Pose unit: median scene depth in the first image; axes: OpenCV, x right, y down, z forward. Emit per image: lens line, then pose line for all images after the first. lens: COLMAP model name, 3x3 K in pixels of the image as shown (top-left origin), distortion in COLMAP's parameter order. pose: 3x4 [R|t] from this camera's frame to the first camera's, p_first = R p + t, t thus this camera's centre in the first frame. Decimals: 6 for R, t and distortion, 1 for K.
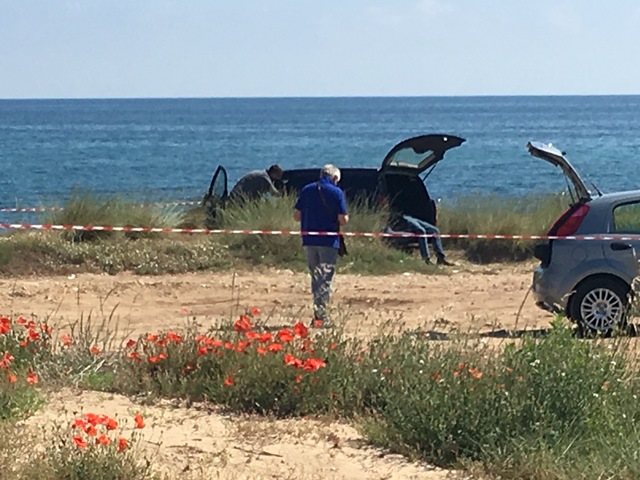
lens RADIAL K [[2701.5, 0, 318.1], [0, 2701.5, 240.4], [0, 0, 1]] dist [0.089812, 0.000000]
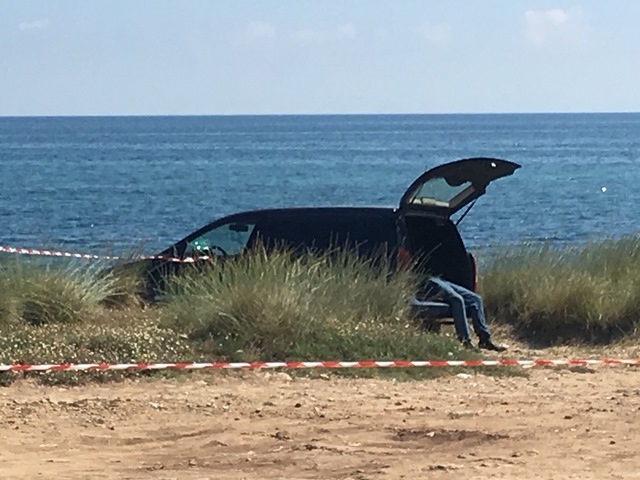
lens RADIAL K [[2701.5, 0, 322.0], [0, 2701.5, 239.6], [0, 0, 1]] dist [0.089812, 0.000000]
pose [[0.998804, -0.003476, 0.048763, -0.032239], [0.003840, 0.999965, -0.007383, -0.015380], [-0.048736, 0.007561, 0.998783, 0.360410]]
